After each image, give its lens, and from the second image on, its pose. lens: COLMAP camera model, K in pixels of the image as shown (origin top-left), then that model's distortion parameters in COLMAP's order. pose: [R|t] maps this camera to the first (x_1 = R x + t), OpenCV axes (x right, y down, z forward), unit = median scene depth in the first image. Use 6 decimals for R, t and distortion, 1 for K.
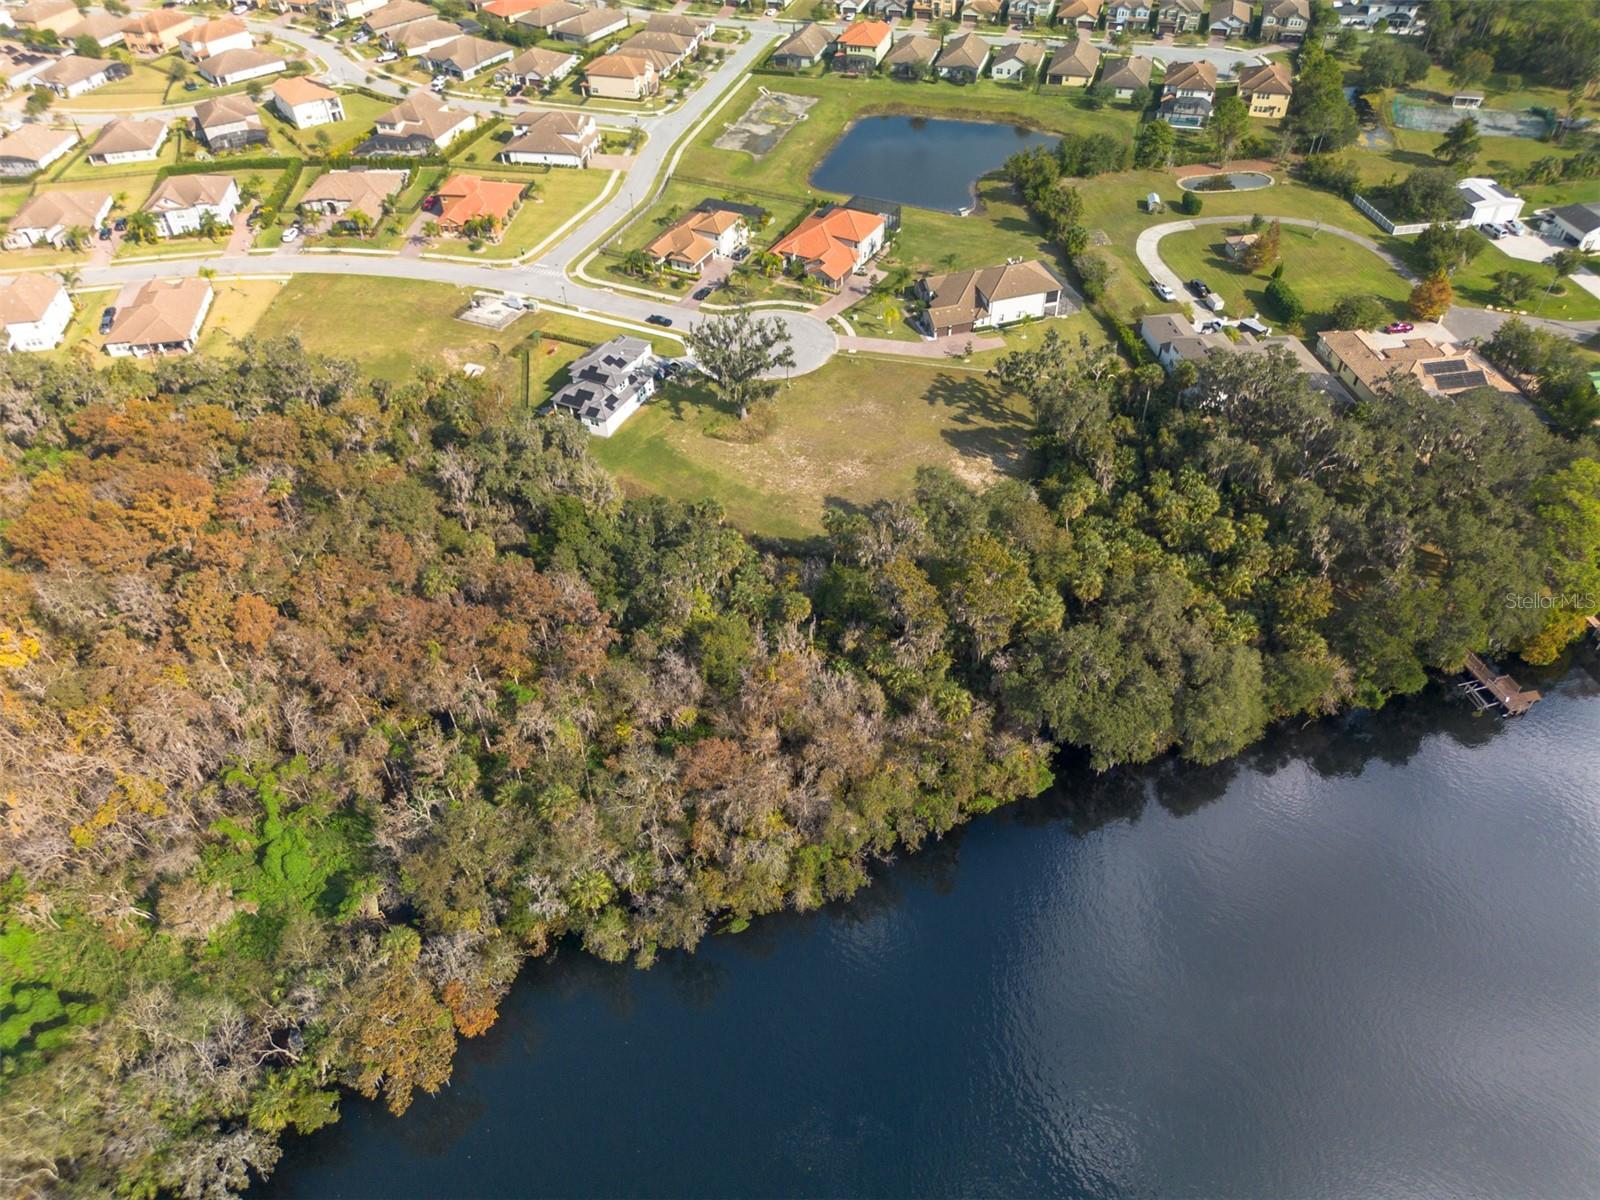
lens RADIAL K [[1169.1, 0, 800.0], [0, 1169.1, 600.0], [0, 0, 1]] dist [0.008760, 0.000889]
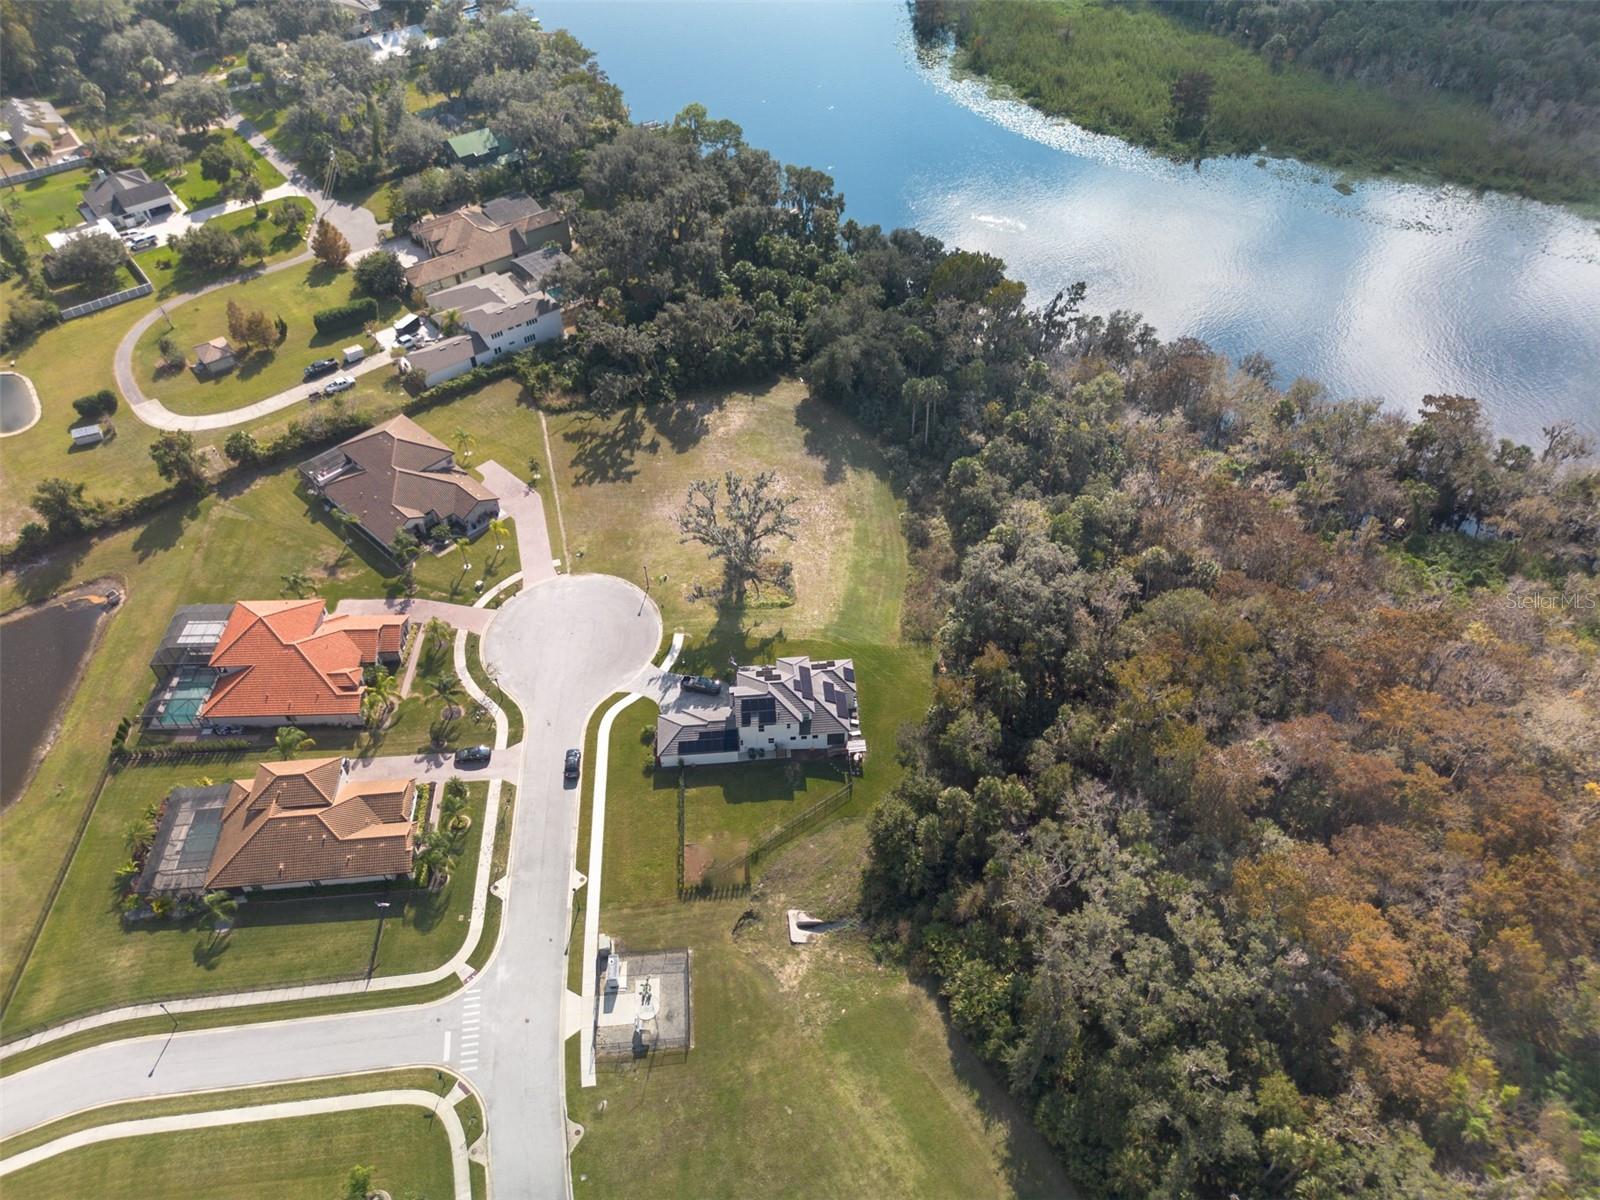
lens RADIAL K [[1146.1, 0, 800.0], [0, 1146.1, 600.0], [0, 0, 1]] dist [0.041004, -0.040818]
pose [[-0.505182, -0.595695, 0.624451, -0.535959], [0.595938, 0.282571, 0.751673, -0.677661], [-0.624219, 0.751865, 0.212248, 0.709234]]
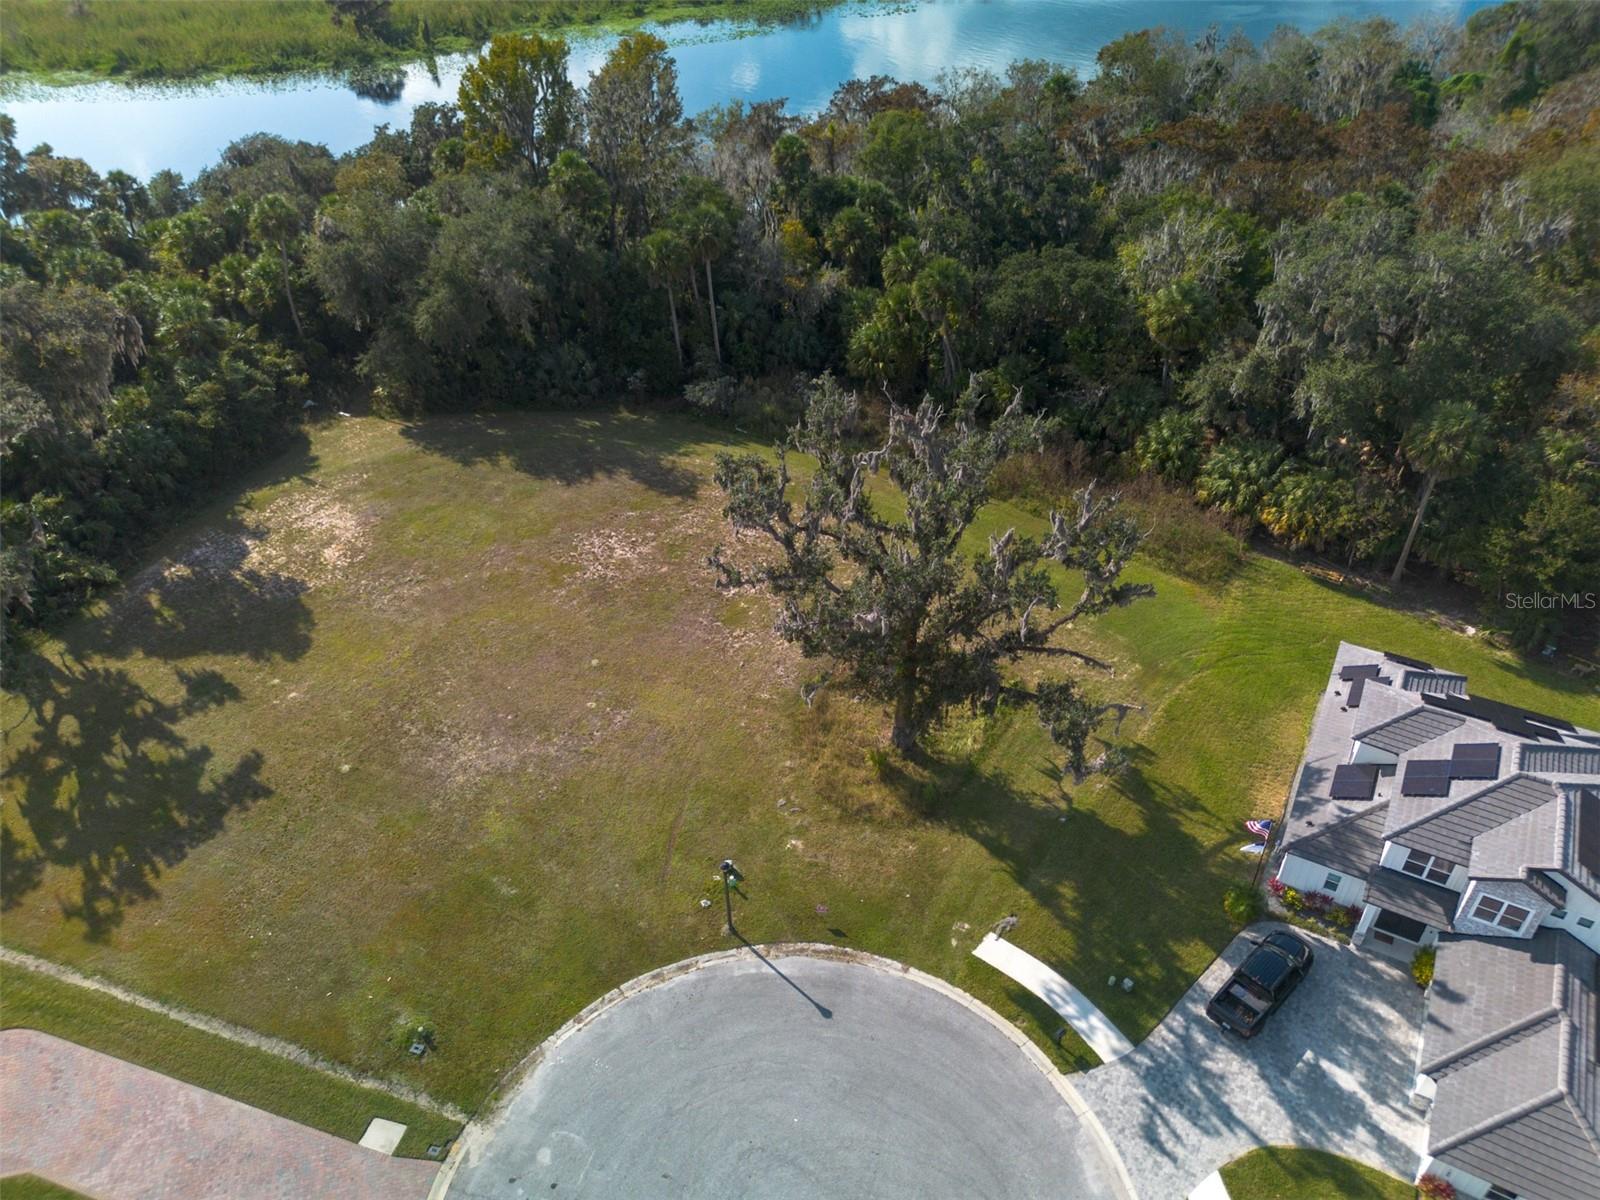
lens RADIAL K [[1169.1, 0, 800.0], [0, 1169.1, 600.0], [0, 0, 1]] dist [0.008760, 0.000889]
pose [[-0.997285, -0.001050, 0.073629, -0.039934], [0.072208, 0.182091, 0.980627, -0.403250], [-0.014437, 0.983281, -0.181520, 0.902936]]
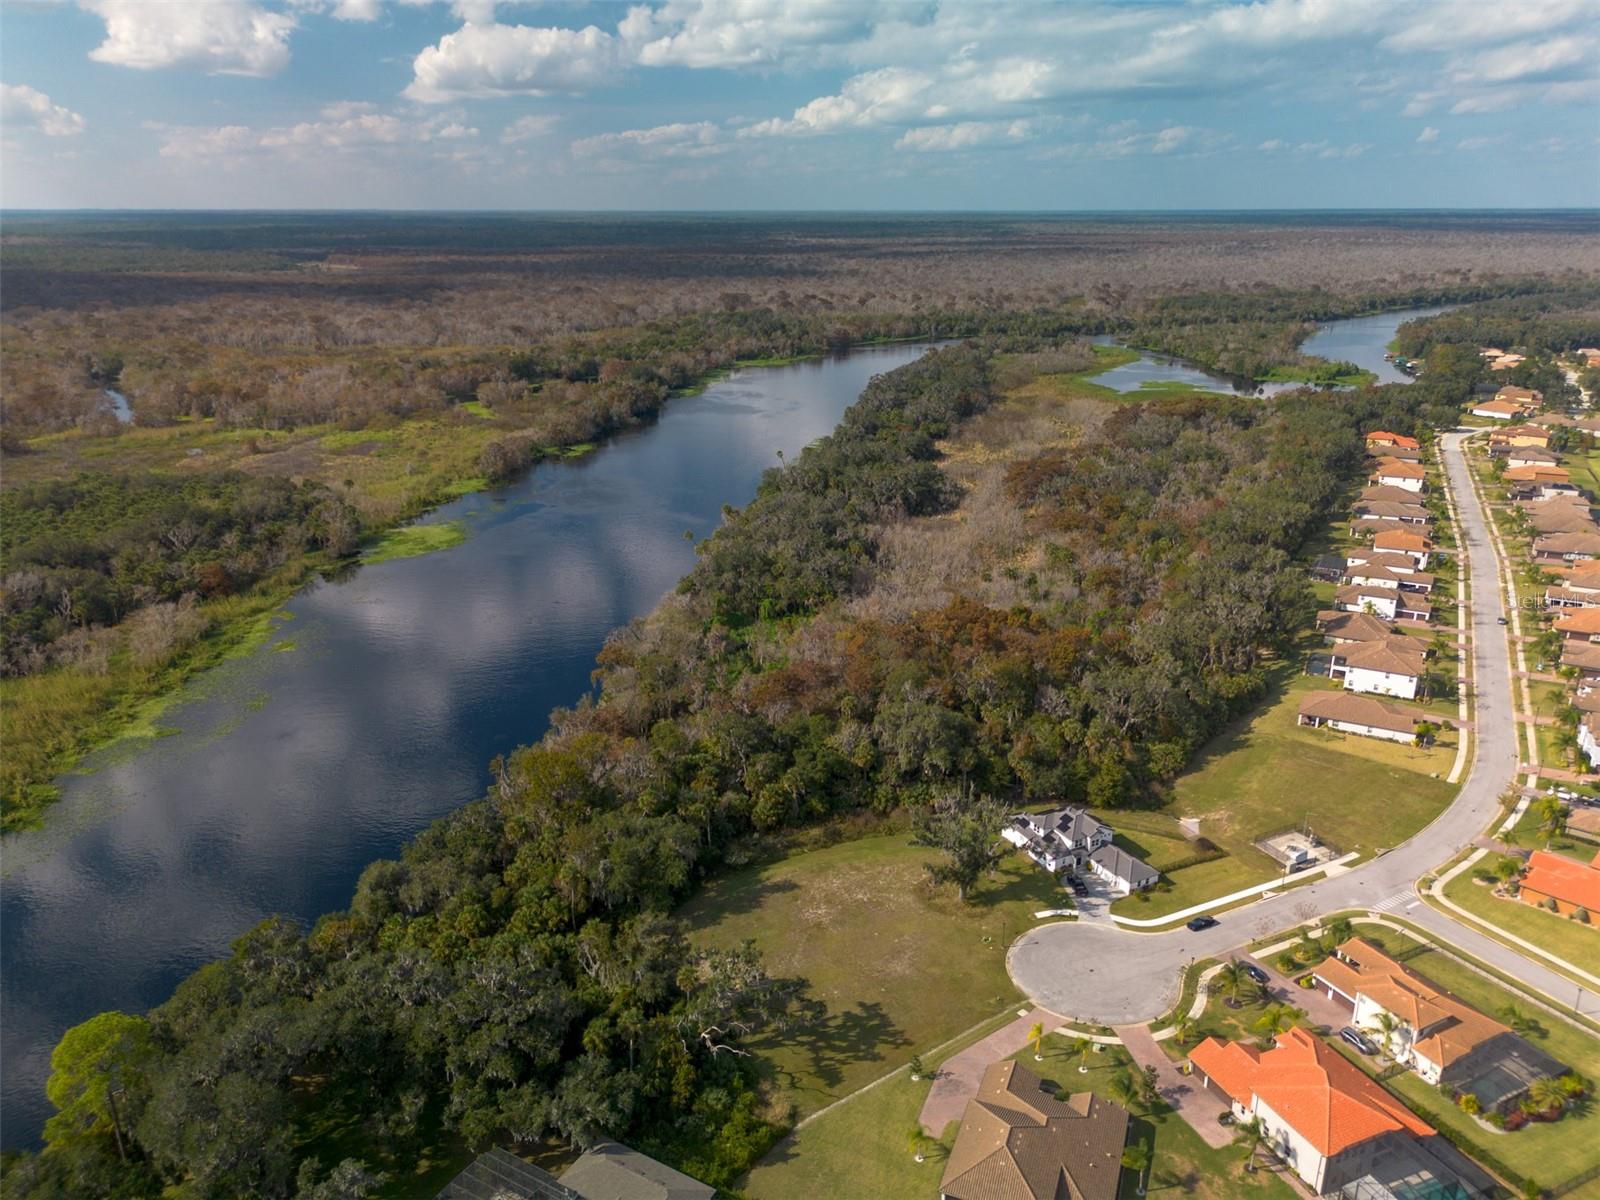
lens RADIAL K [[1146.1, 0, 800.0], [0, 1146.1, 600.0], [0, 0, 1]] dist [0.041004, -0.040818]
pose [[-0.615819, 0.280185, -0.736386, 0.595155], [-0.515809, 0.563131, 0.645620, -0.749297], [0.595574, 0.777419, -0.202264, 0.815780]]
